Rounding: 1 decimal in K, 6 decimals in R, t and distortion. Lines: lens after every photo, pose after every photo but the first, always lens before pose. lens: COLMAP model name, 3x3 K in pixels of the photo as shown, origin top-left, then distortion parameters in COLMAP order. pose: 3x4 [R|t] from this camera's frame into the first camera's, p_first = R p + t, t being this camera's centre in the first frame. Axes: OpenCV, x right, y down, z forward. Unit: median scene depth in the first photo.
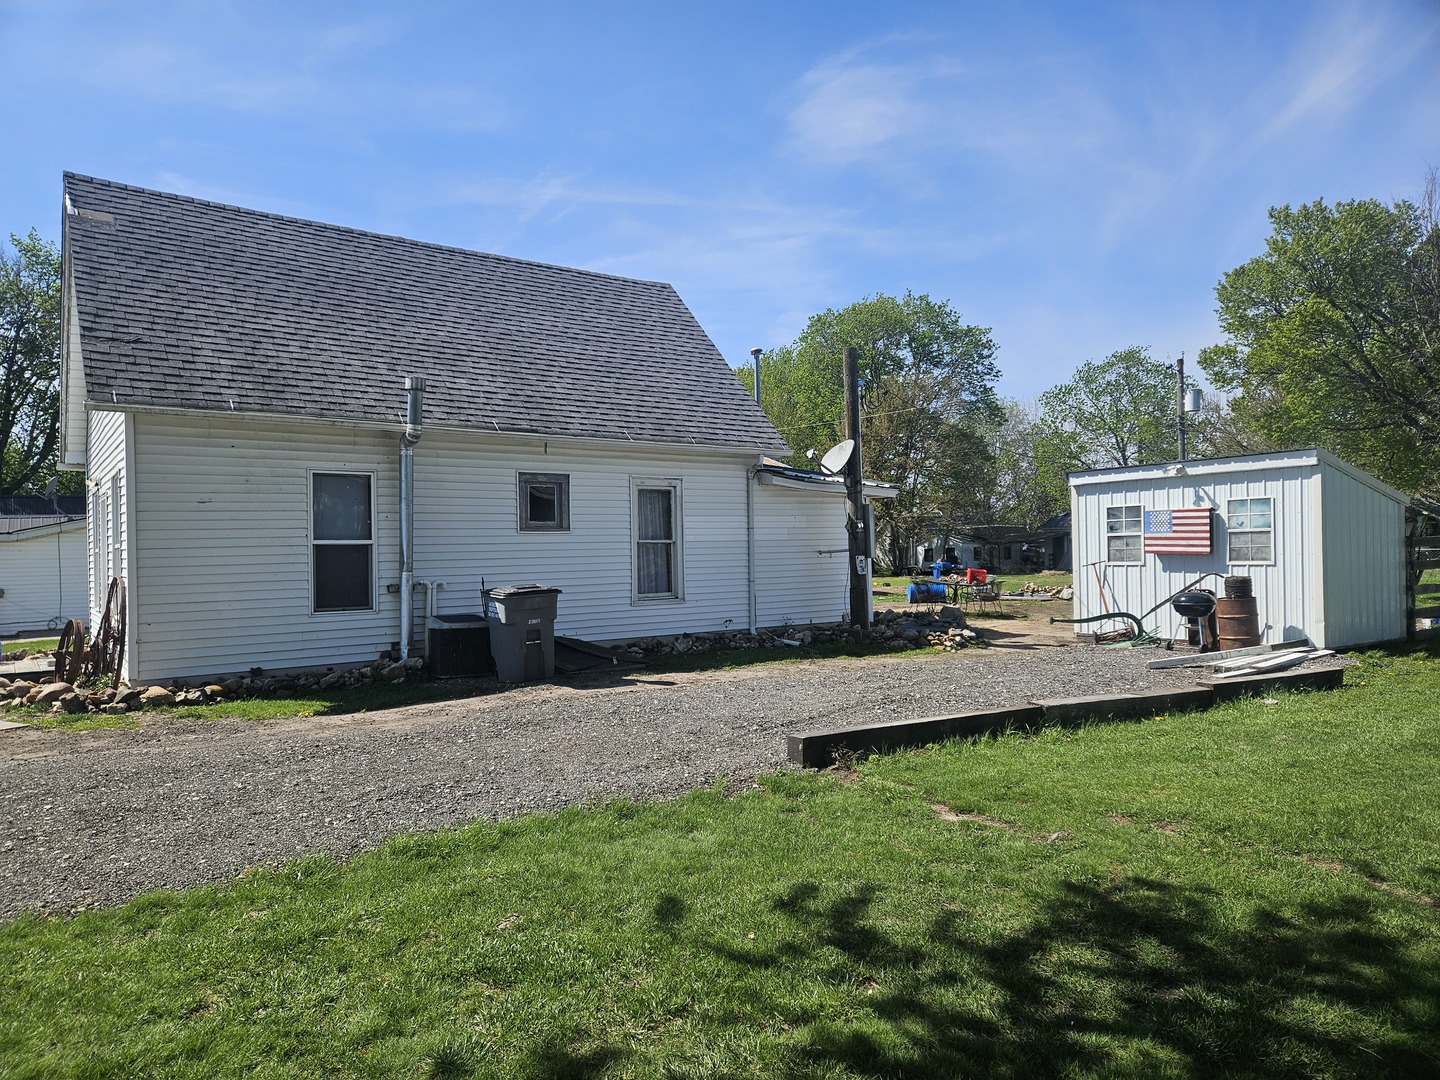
lens RADIAL K [[944.5, 0, 720.0], [0, 944.5, 540.0], [0, 0, 1]] dist [0.048717, -0.000521]
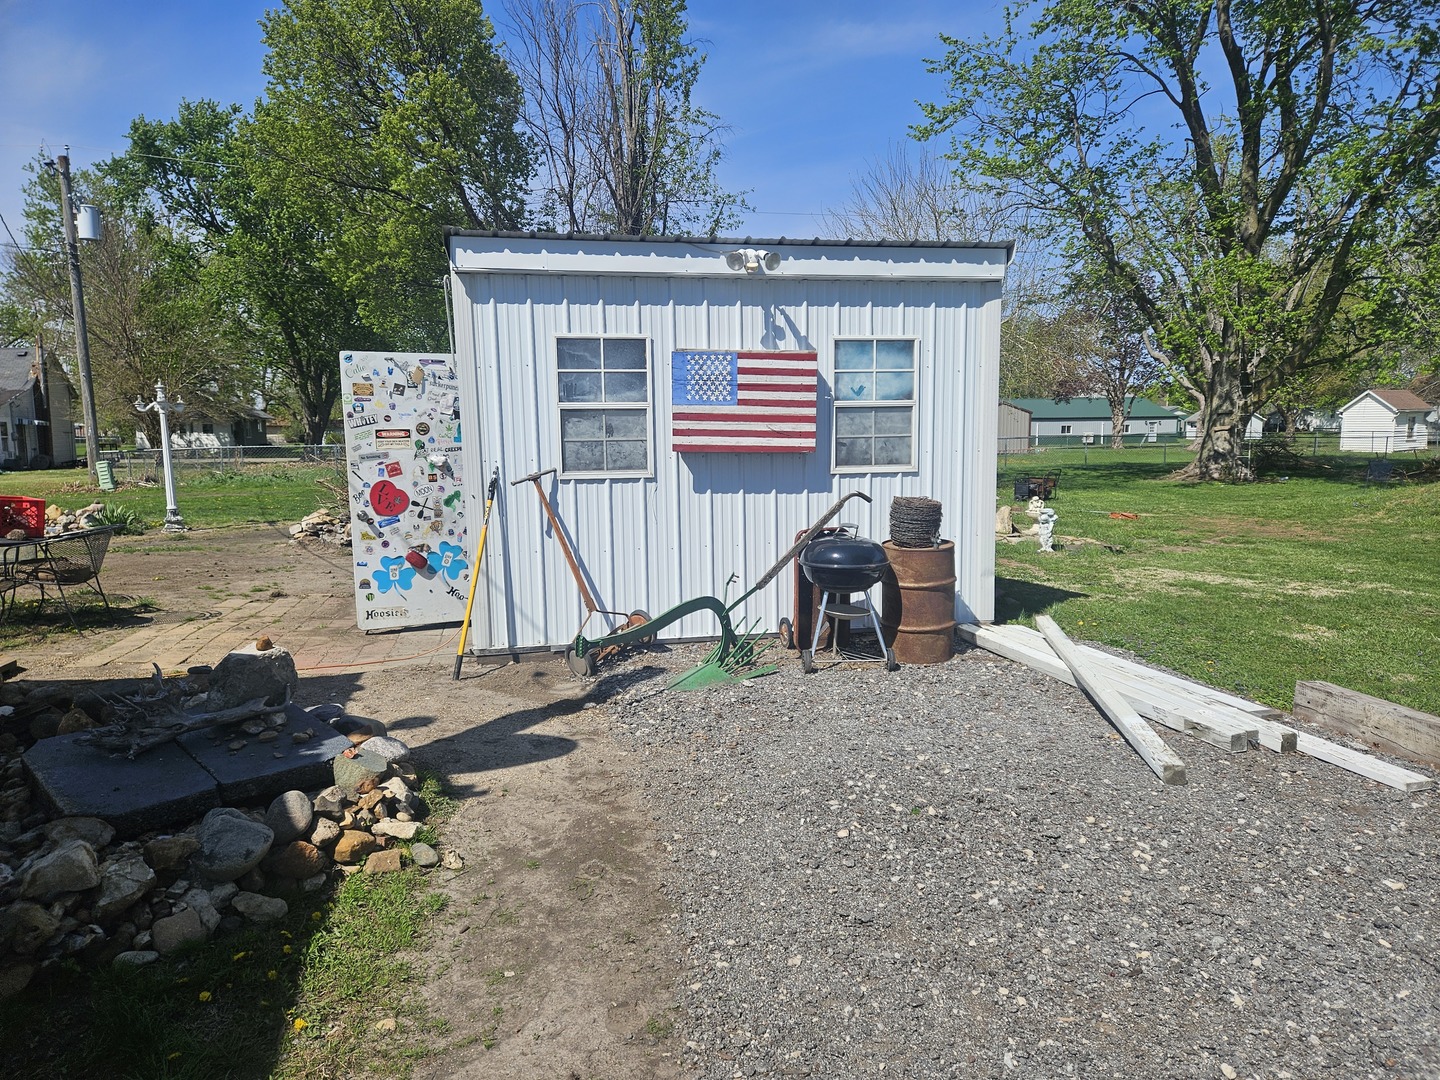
lens RADIAL K [[944.5, 0, 720.0], [0, 944.5, 540.0], [0, 0, 1]] dist [0.048717, -0.000521]
pose [[0.402964, -0.089487, 0.910830, 0.063461], [-0.011312, 0.994645, 0.102726, 0.010002], [-0.915146, -0.051698, 0.399794, 0.828963]]
